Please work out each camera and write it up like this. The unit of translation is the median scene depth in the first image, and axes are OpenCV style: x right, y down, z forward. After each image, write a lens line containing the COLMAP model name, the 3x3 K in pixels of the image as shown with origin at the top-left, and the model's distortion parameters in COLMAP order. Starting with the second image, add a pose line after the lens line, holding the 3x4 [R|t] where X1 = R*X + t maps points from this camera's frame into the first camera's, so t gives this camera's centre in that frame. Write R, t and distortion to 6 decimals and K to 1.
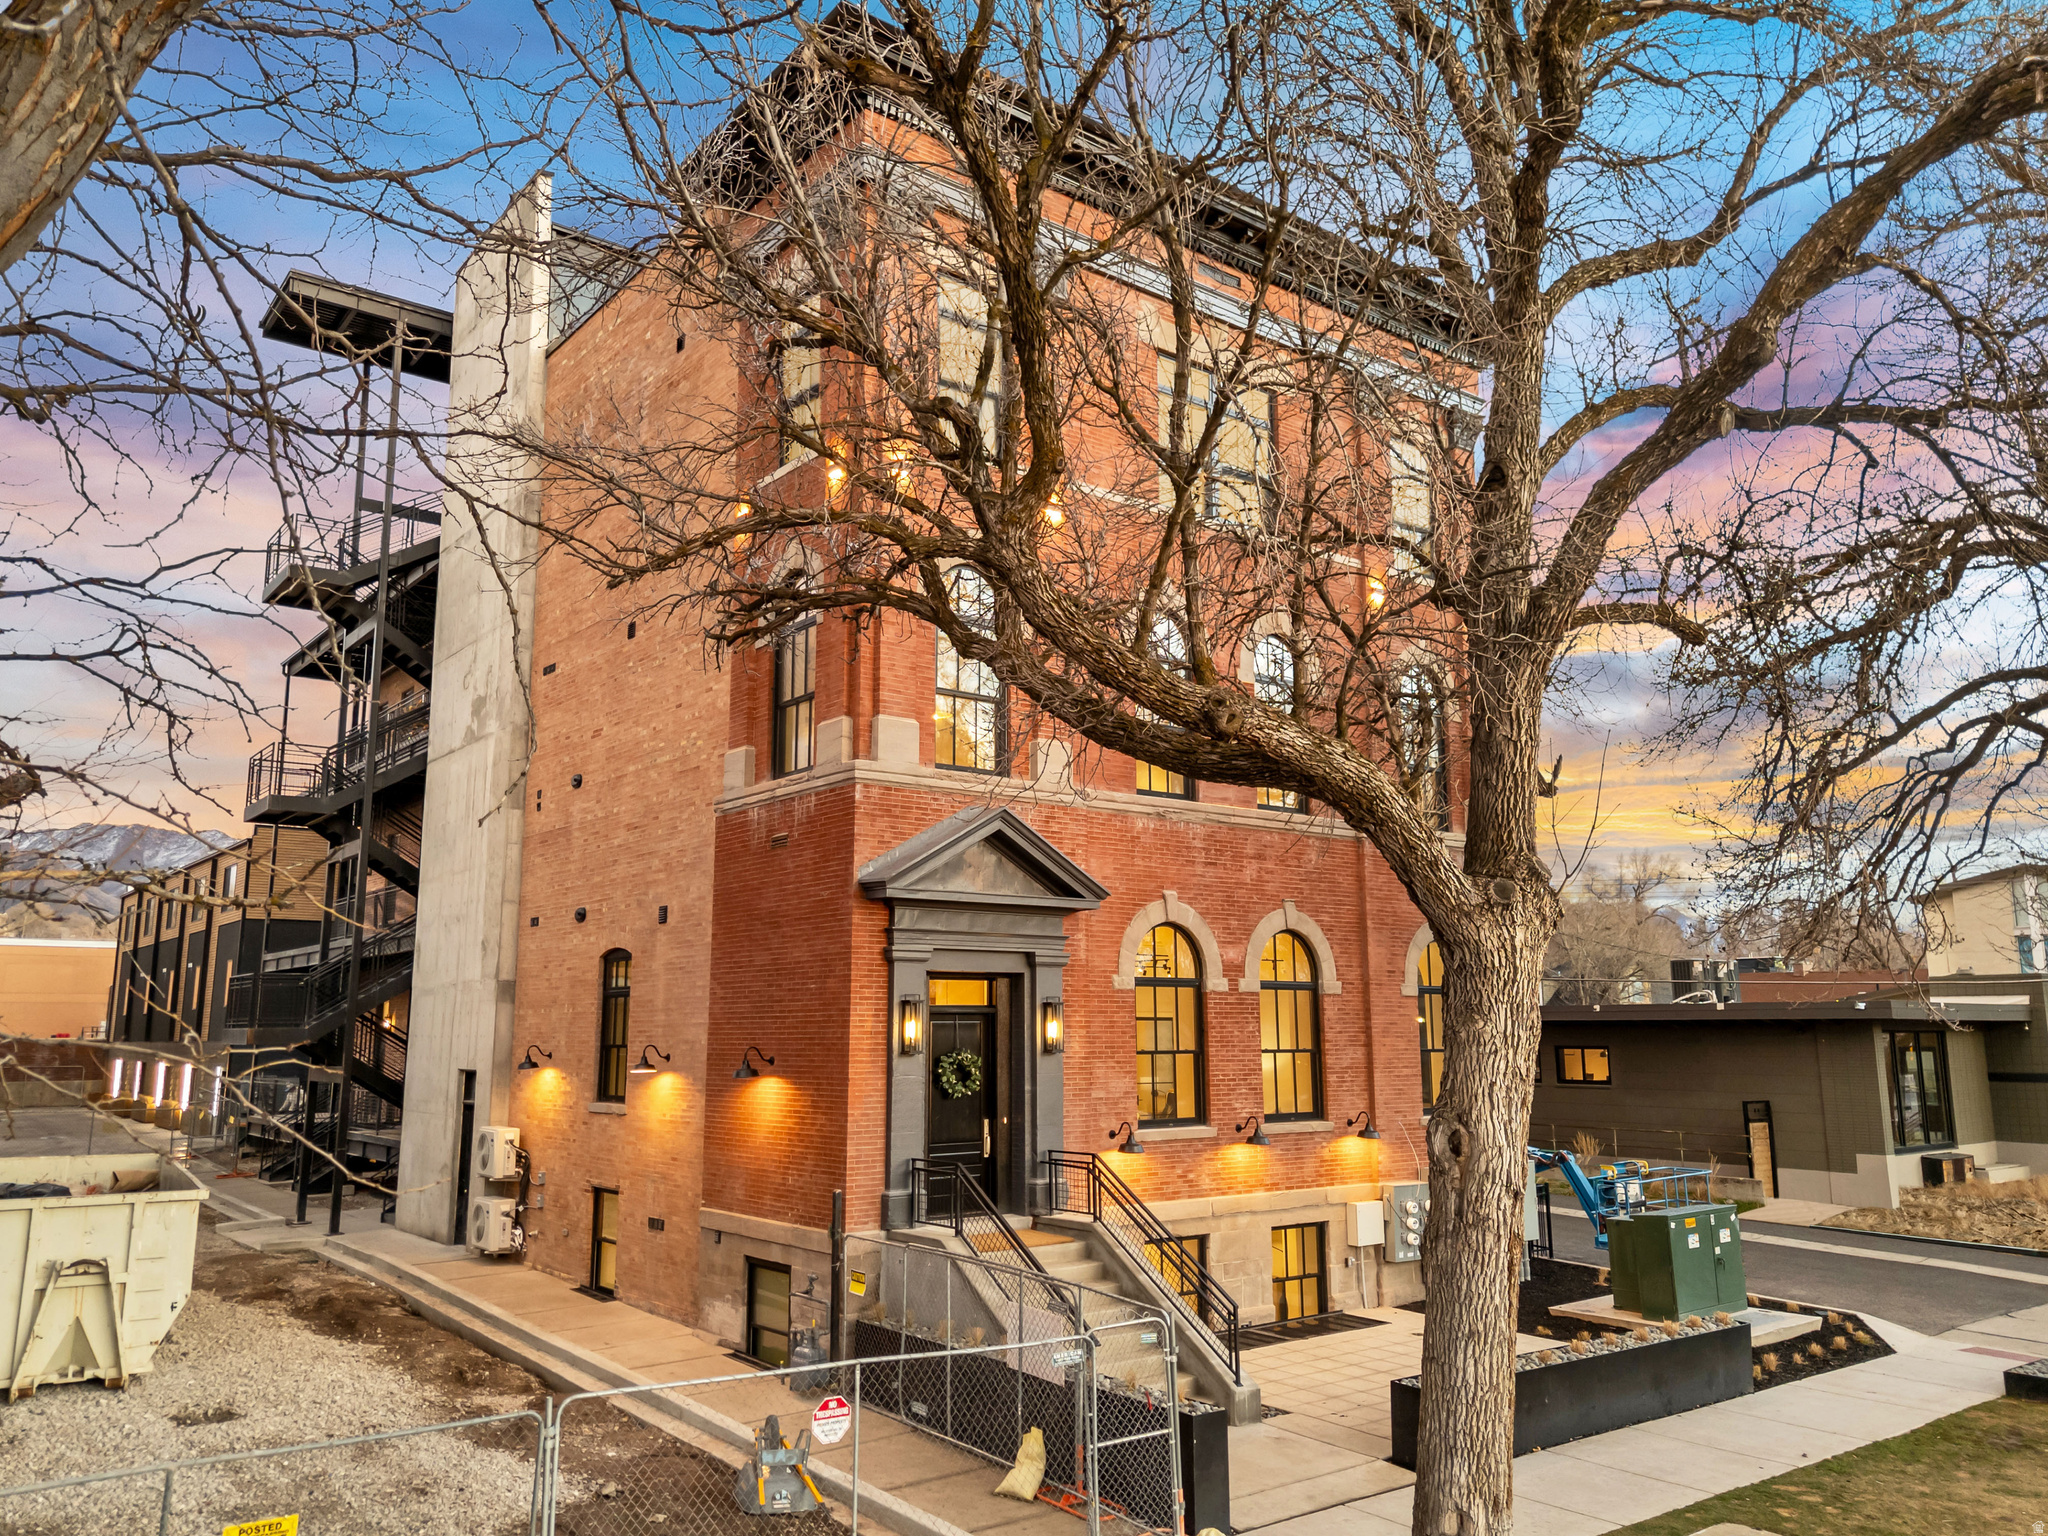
lens RADIAL K [[1513.7, 0, 1024.0], [0, 1513.7, 768.0], [0, 0, 1]] dist [0.077248, -0.076798]
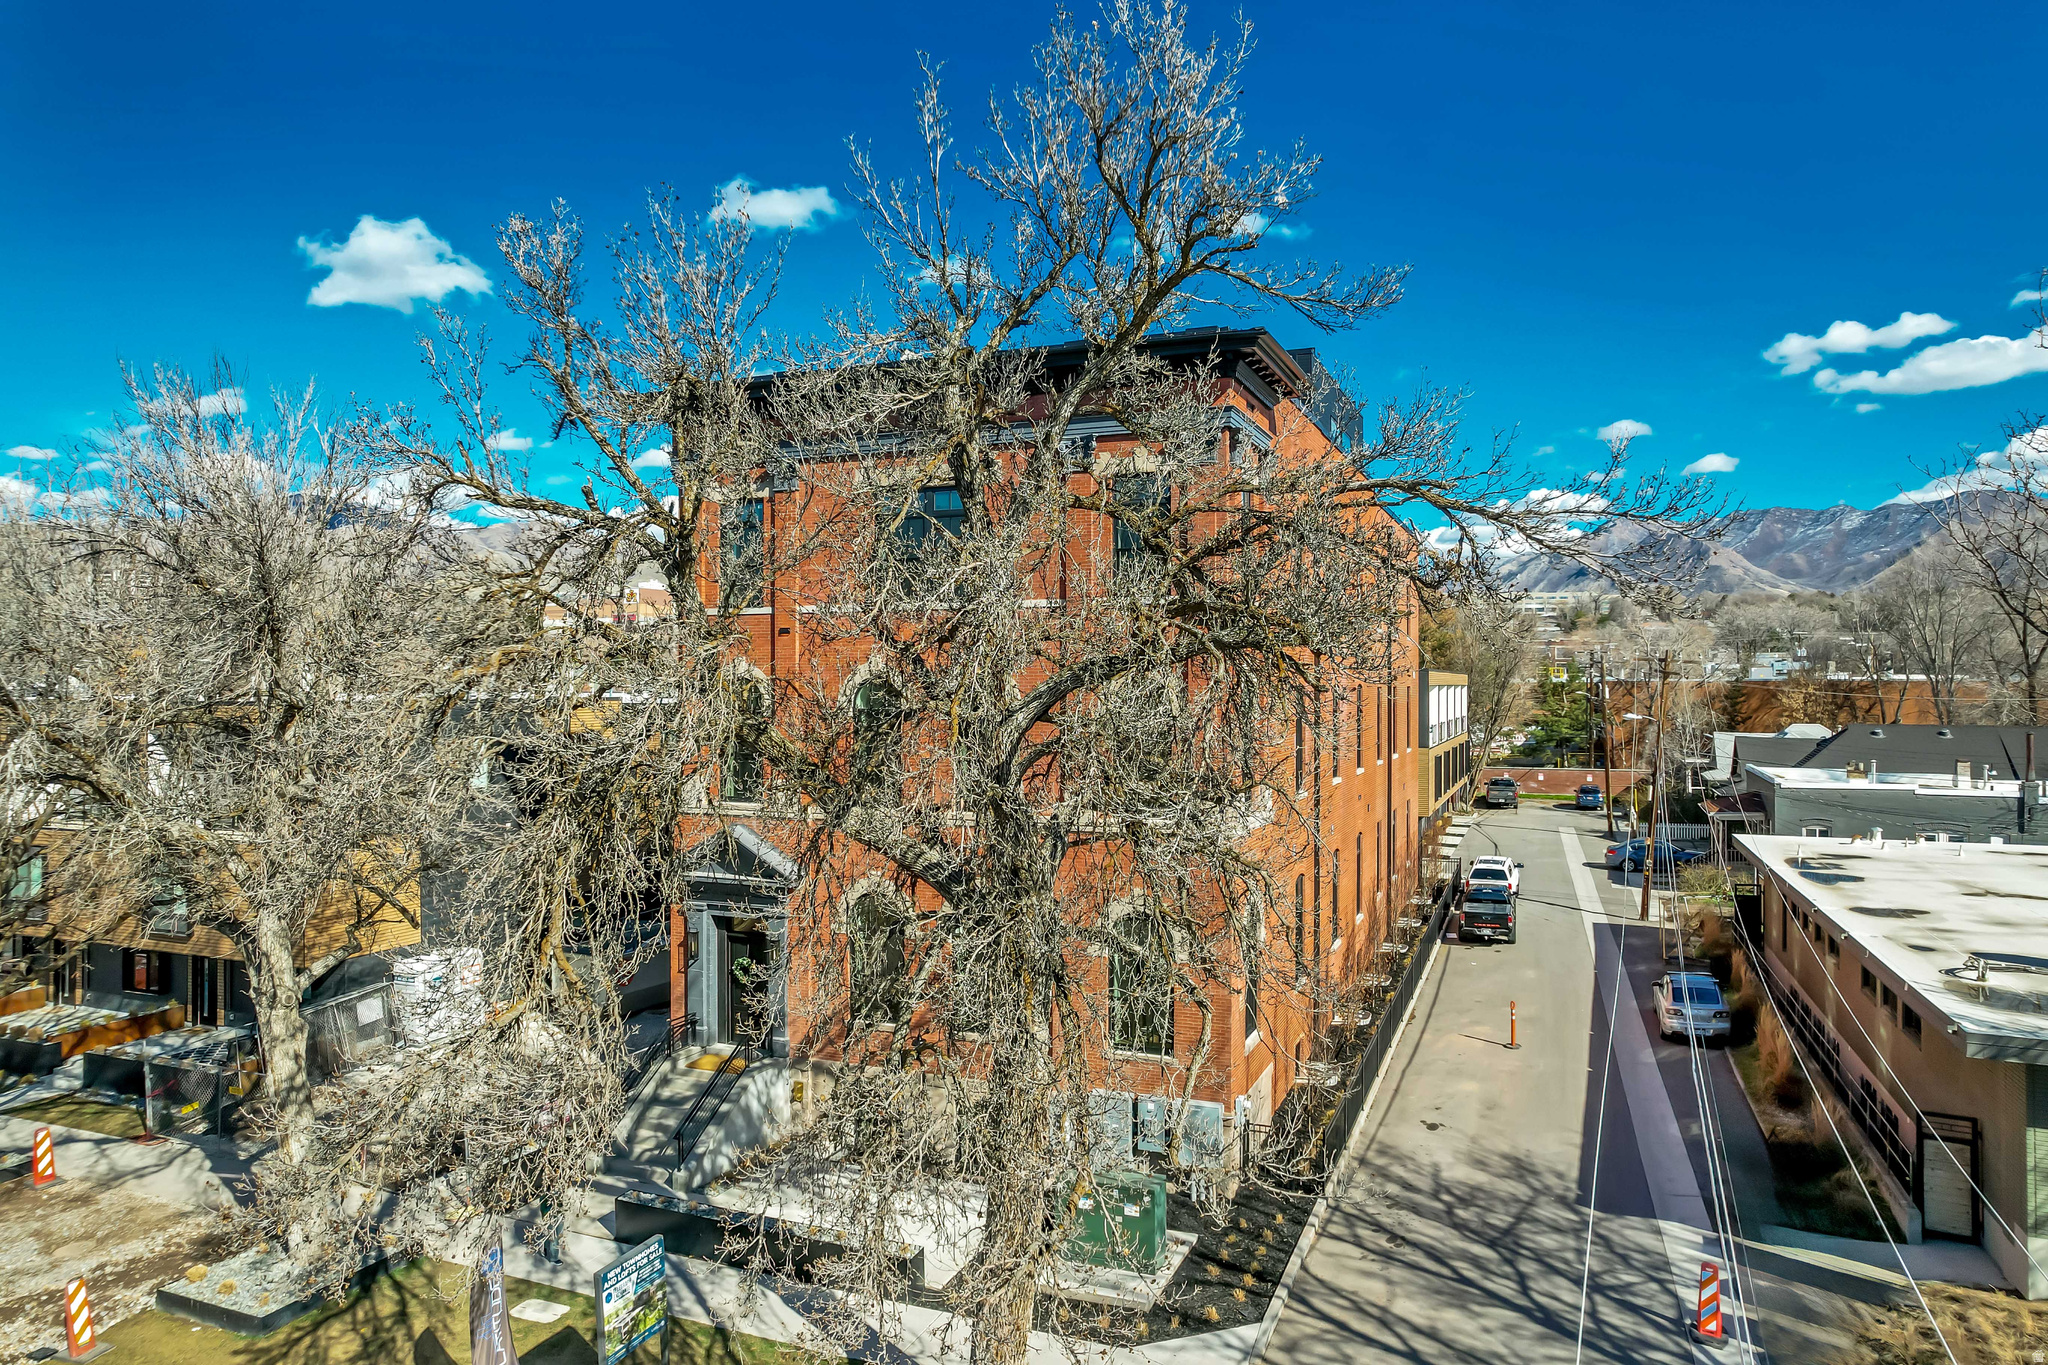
lens RADIAL K [[1315.7, 0, 1033.2], [0, 1315.7, 677.8], [0, 0, 1]] dist [-0.074522, 0.071402]
pose [[0.503022, -0.000808, -0.864273, 1.274368], [0.145243, 0.985857, 0.083613, -0.189020], [0.851982, -0.167589, 0.496025, 0.512894]]
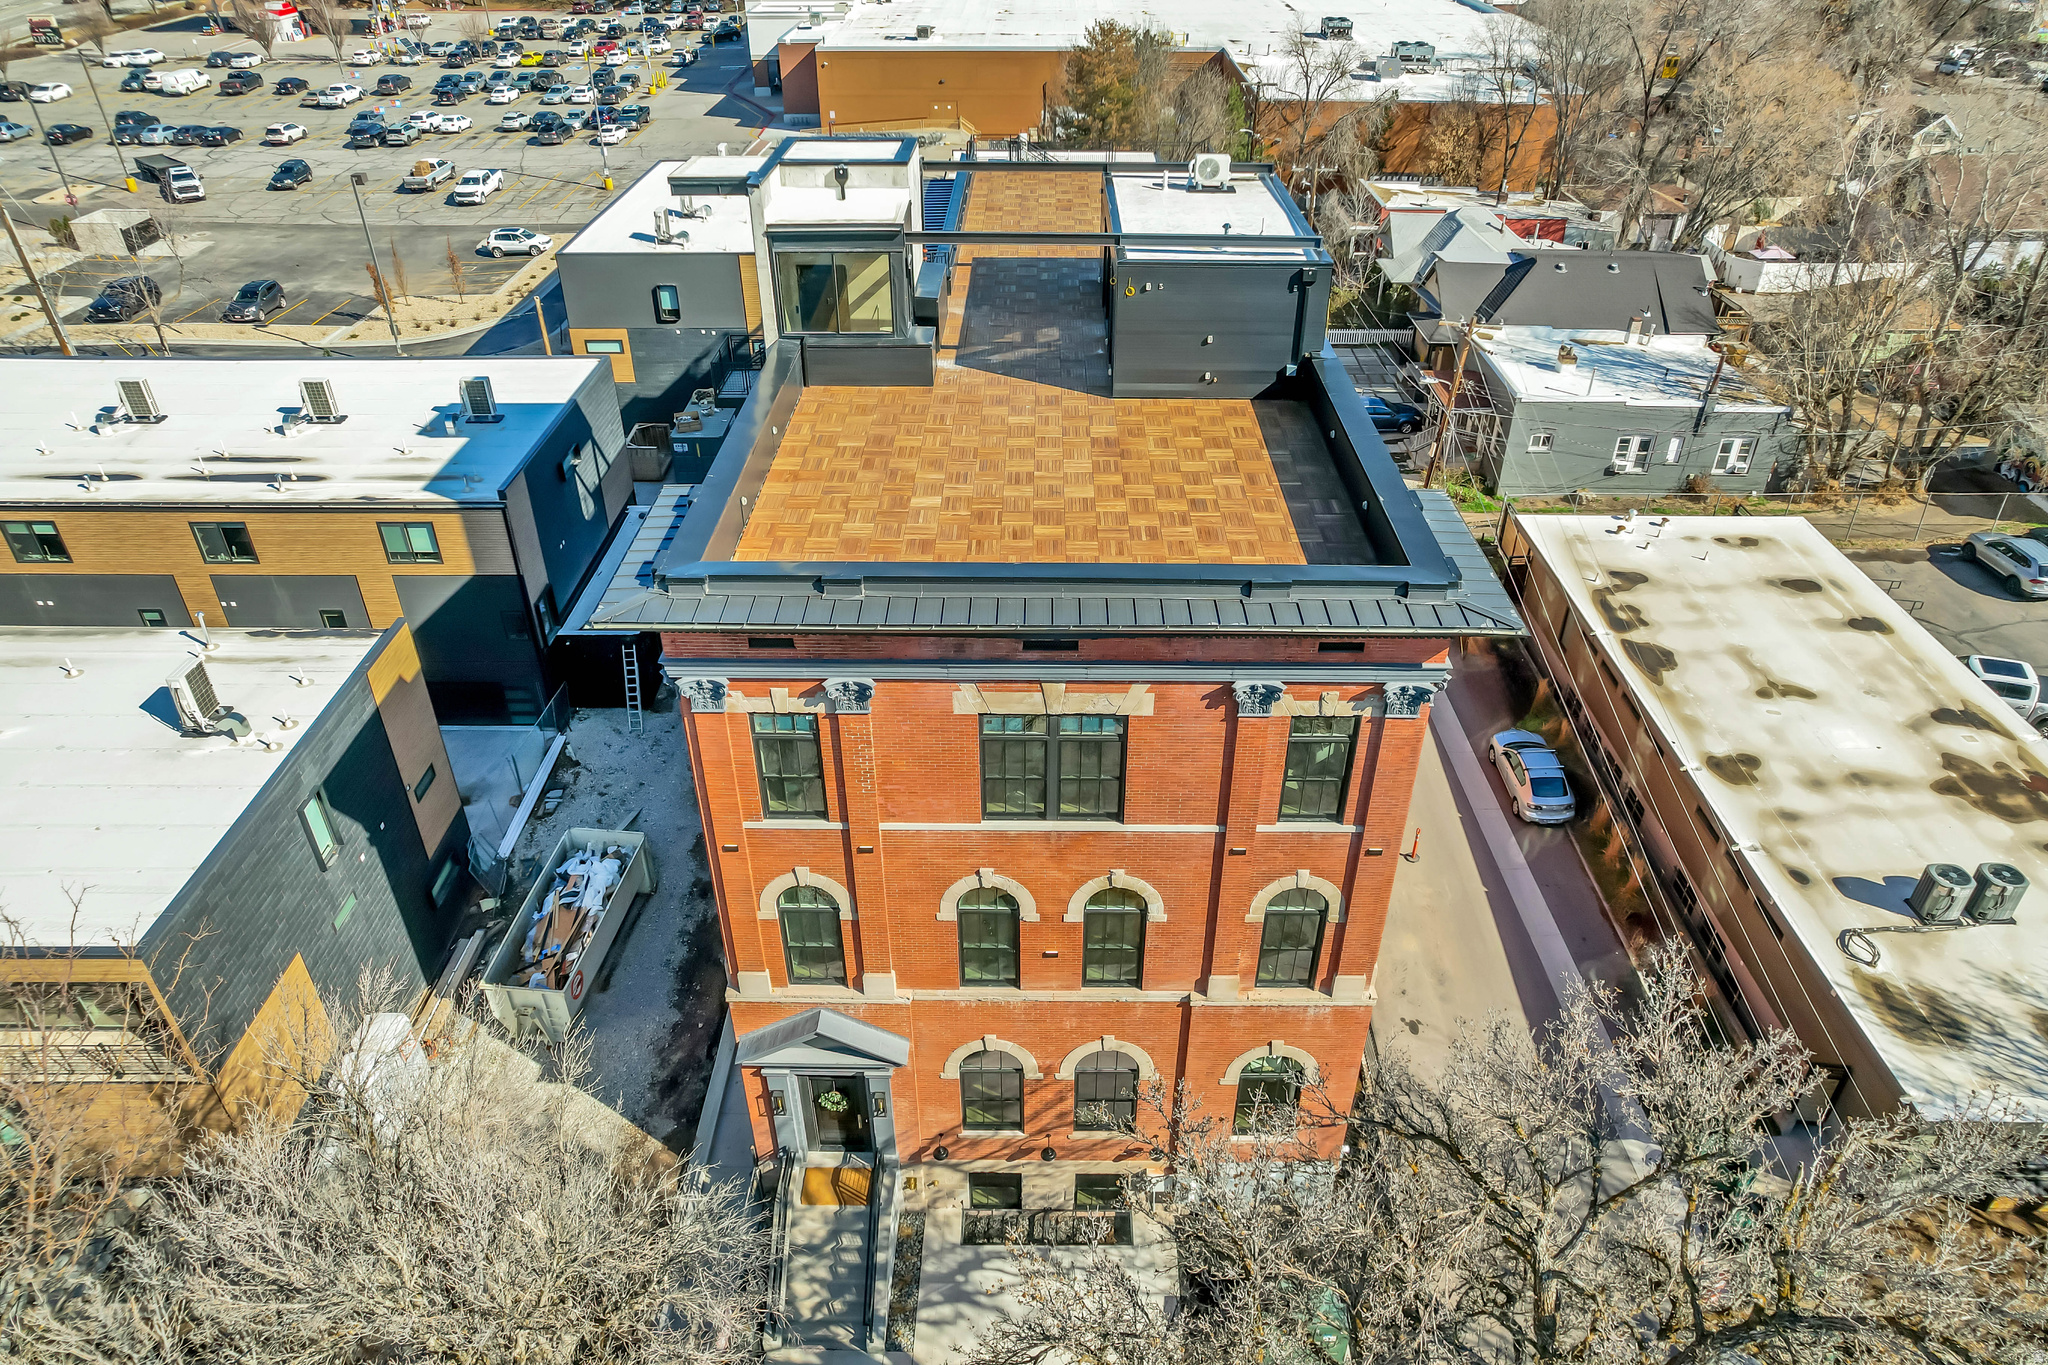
lens RADIAL K [[1315.7, 0, 1033.2], [0, 1315.7, 677.8], [0, 0, 1]] dist [-0.074522, 0.071402]
pose [[0.789299, 0.343503, -0.508933, 0.640324], [0.100800, 0.745132, 0.659255, -0.980362], [0.605678, -0.571650, 0.553507, 0.516501]]
